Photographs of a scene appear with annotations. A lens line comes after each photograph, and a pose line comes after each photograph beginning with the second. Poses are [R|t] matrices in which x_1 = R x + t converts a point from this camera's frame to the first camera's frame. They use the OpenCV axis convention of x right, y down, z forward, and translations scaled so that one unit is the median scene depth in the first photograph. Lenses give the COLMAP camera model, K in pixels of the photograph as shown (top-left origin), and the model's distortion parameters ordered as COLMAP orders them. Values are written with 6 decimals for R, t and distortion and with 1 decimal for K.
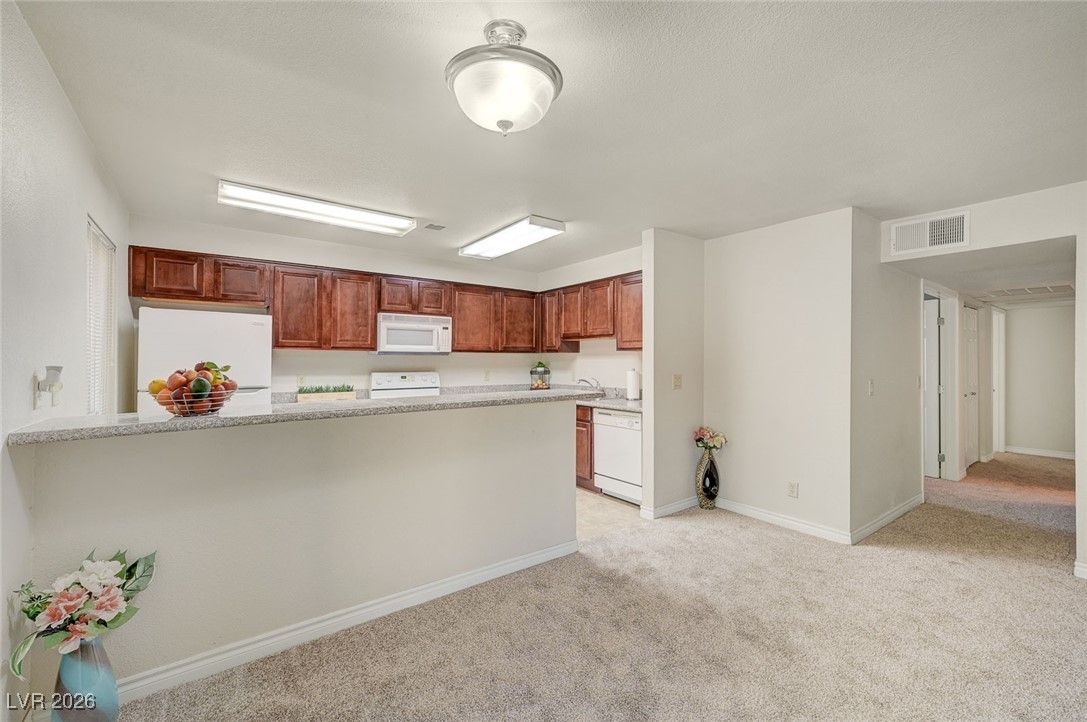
lens RADIAL K [[448.2, 0, 545.3], [0, 448.2, 356.7], [0, 0, 1]] dist [0.000781, 0.000759]
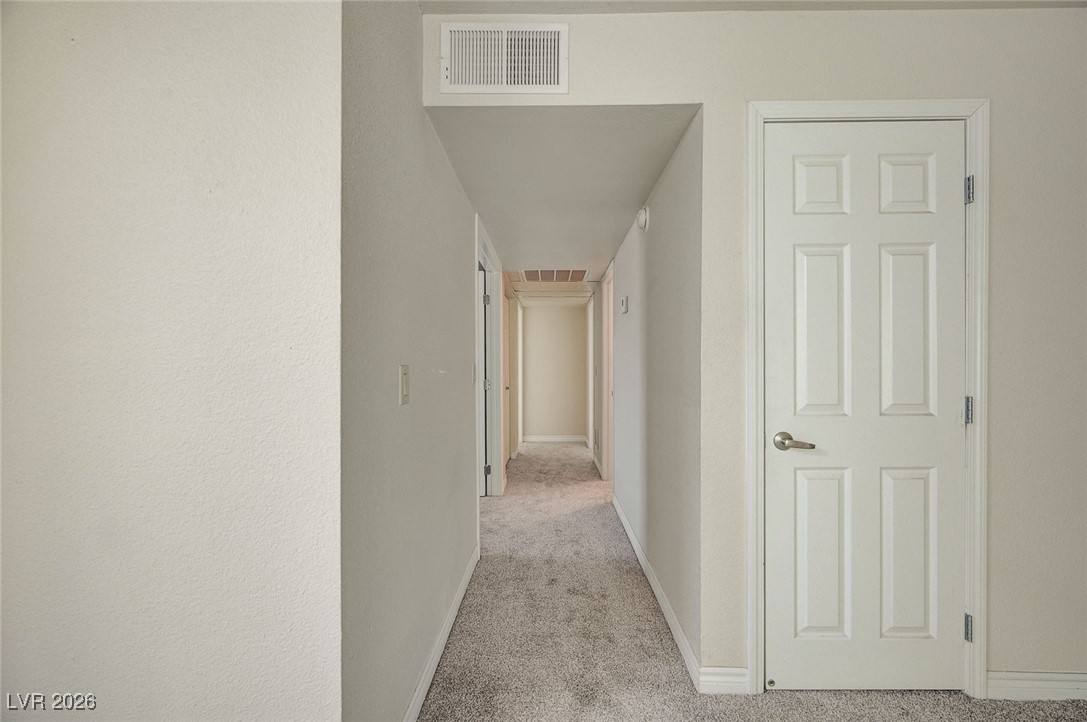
lens RADIAL K [[430.4, 0, 544.0], [0, 430.4, 369.3], [0, 0, 1]] dist [0.000853, 0.000048]
pose [[0.614435, -0.009710, 0.788908, 0.388425], [-0.004432, 0.999866, 0.015758, 0.038595], [-0.788955, -0.013179, 0.614310, 0.514725]]
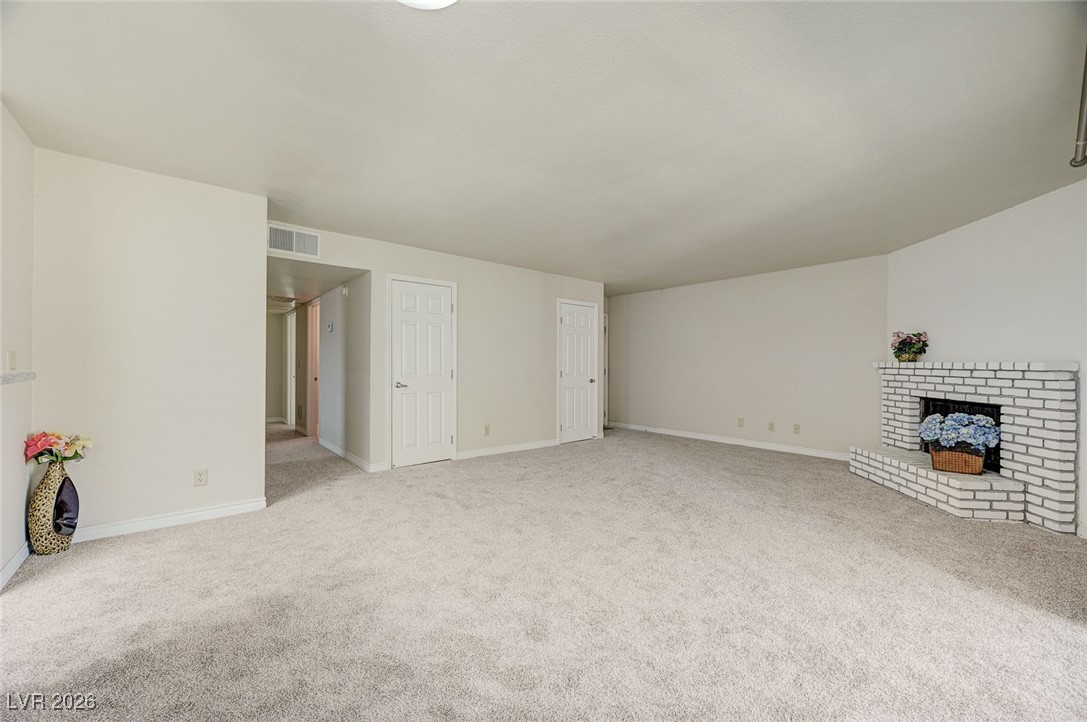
lens RADIAL K [[430.4, 0, 544.1], [0, 430.4, 363.0], [0, 0, 1]] dist [0.000853, 0.000048]
pose [[-0.055597, -0.003021, 0.998449, -0.292685], [-0.013821, 0.999902, 0.002256, 0.039153], [-0.998358, -0.013674, -0.055633, 0.277047]]
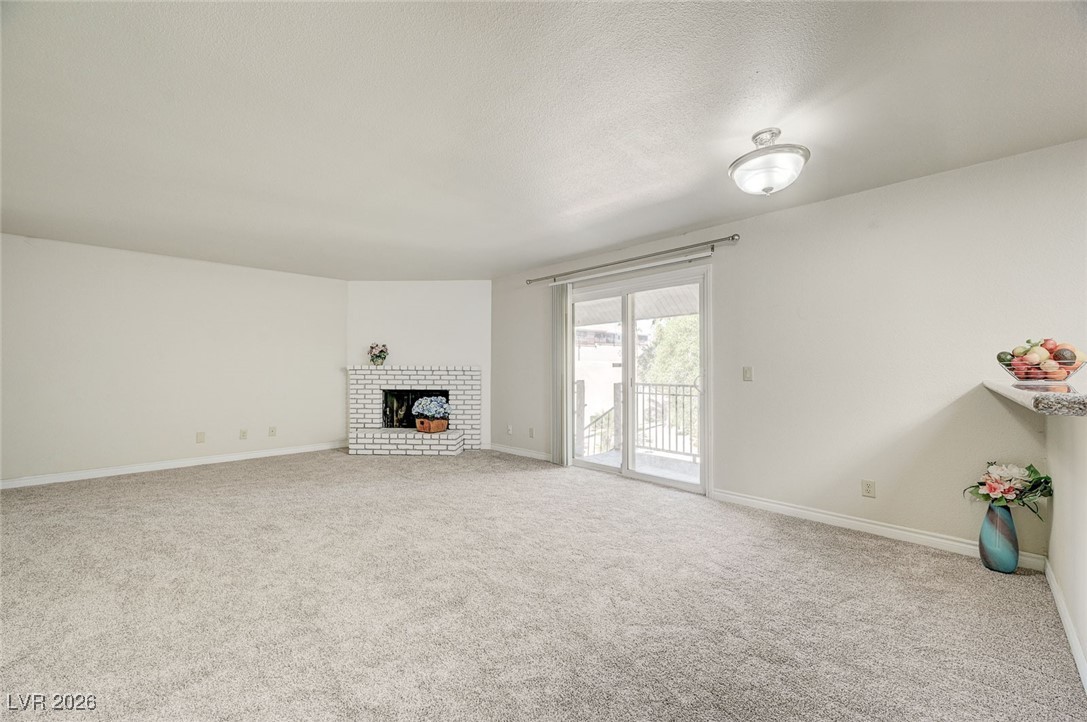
lens RADIAL K [[430.4, 0, 546.9], [0, 430.4, 369.2], [0, 0, 1]] dist [0.000853, 0.000048]
pose [[-0.990948, -0.008146, -0.133996, 0.303626], [-0.007023, 0.999936, -0.008852, 0.048243], [0.134060, -0.007831, -0.990942, 0.828316]]
